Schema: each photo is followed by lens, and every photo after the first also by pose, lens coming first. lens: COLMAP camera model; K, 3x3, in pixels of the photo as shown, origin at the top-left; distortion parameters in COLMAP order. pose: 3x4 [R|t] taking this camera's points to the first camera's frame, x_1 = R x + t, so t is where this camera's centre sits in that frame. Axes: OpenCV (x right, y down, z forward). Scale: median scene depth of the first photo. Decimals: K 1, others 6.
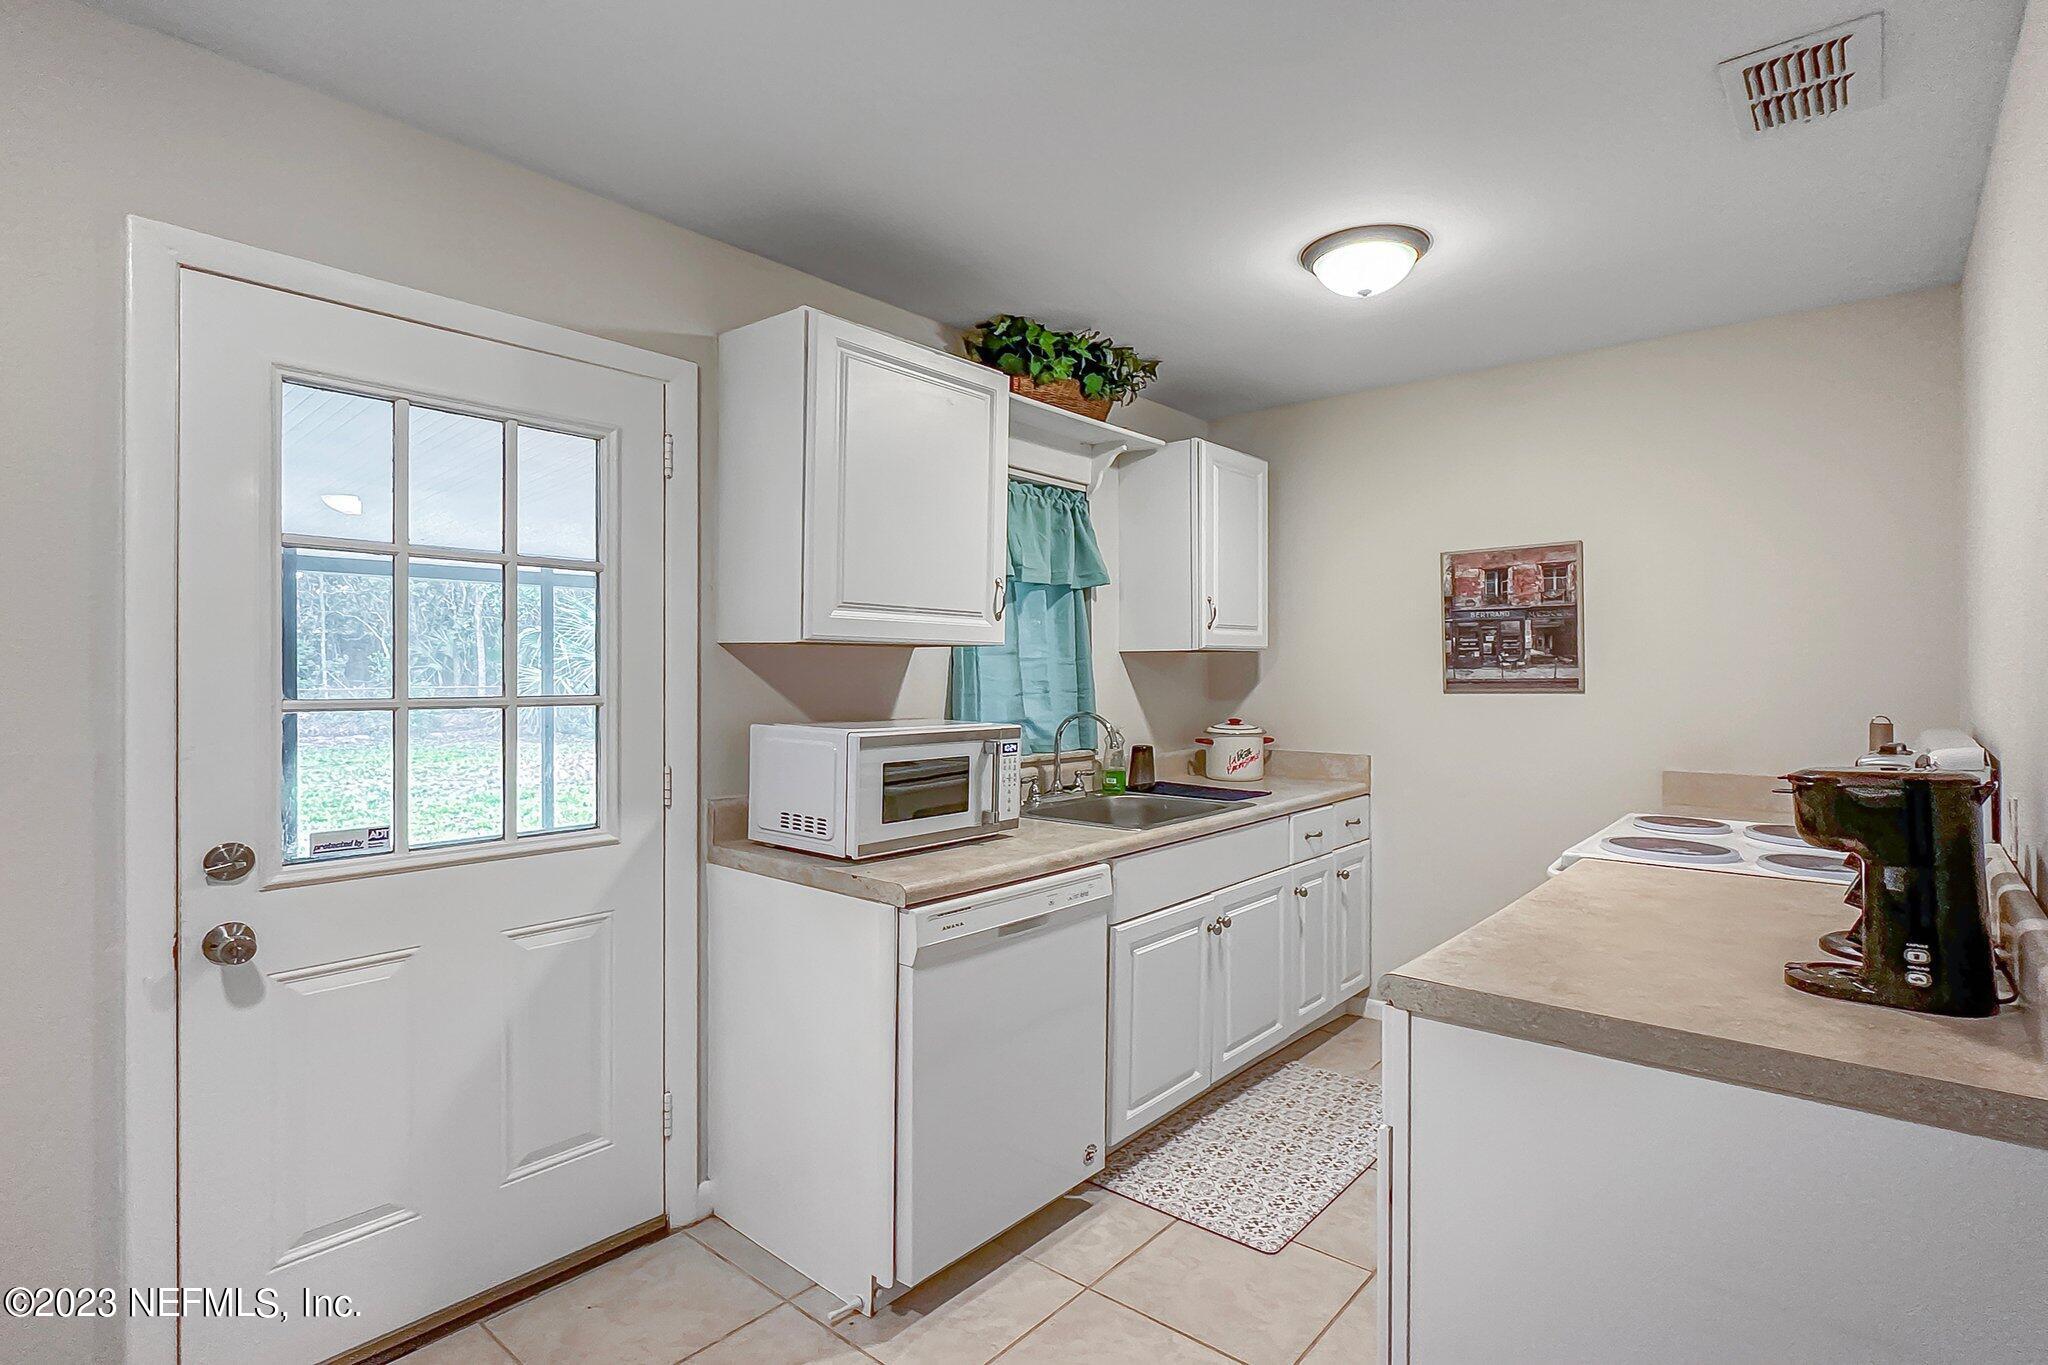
lens RADIAL K [[1008.4, 0, 1062.1], [0, 1008.4, 651.1], [0, 0, 1]] dist [0.000573, -0.000506]
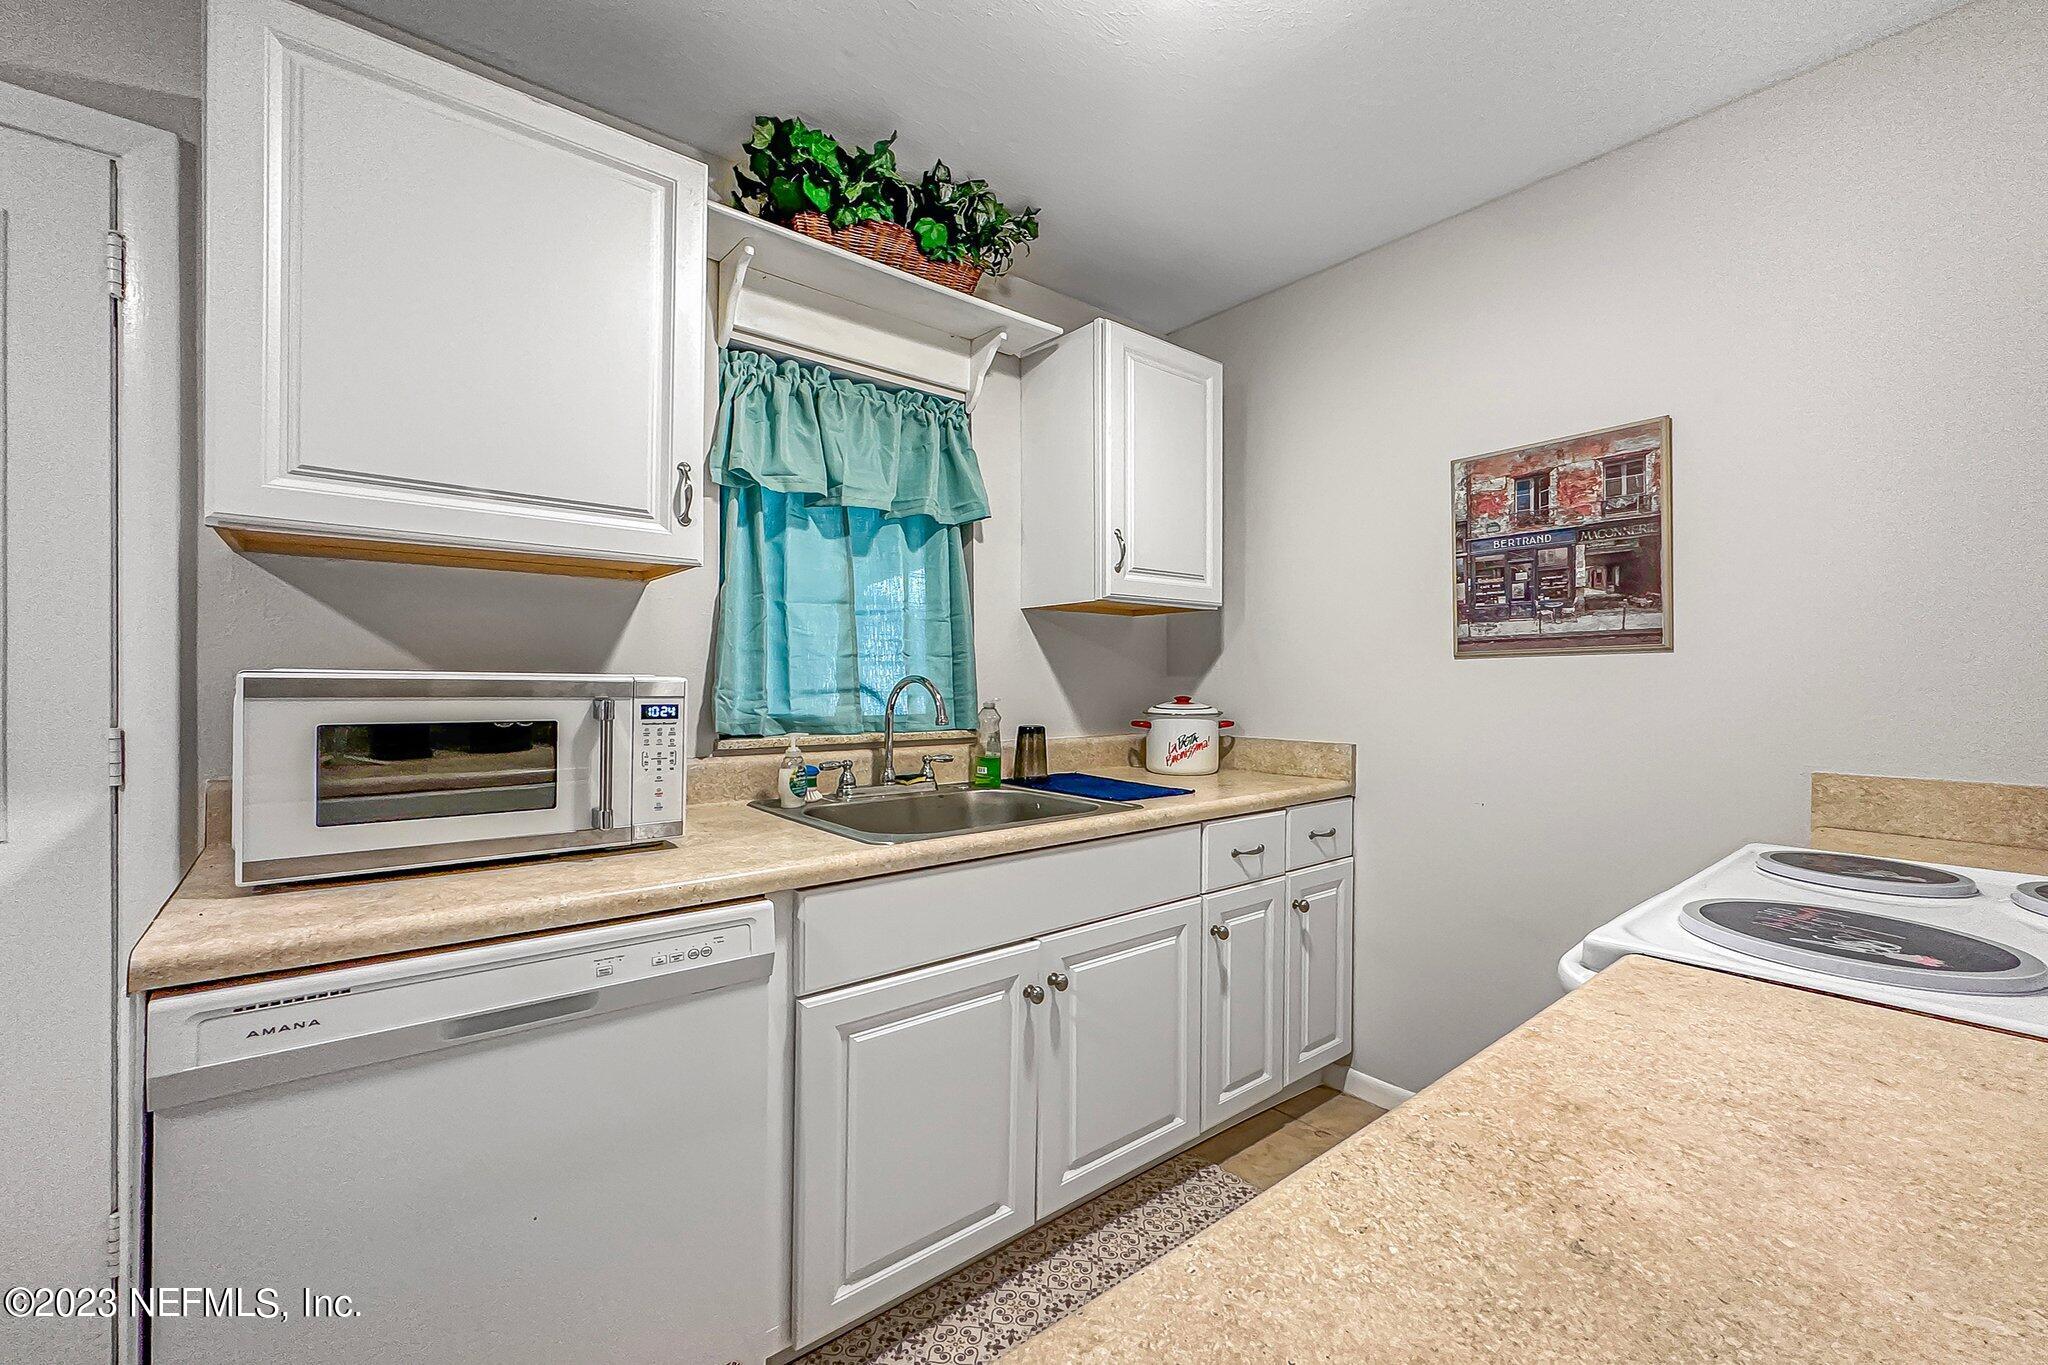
lens RADIAL K [[848.4, 0, 1036.9], [0, 848.4, 674.3], [0, 0, 1]] dist [-0.001893, 0.000432]
pose [[0.982215, 0.001526, -0.187754, 0.221890], [0.000698, 0.999930, 0.011781, 0.050661], [0.187759, -0.011703, 0.982145, 0.393007]]
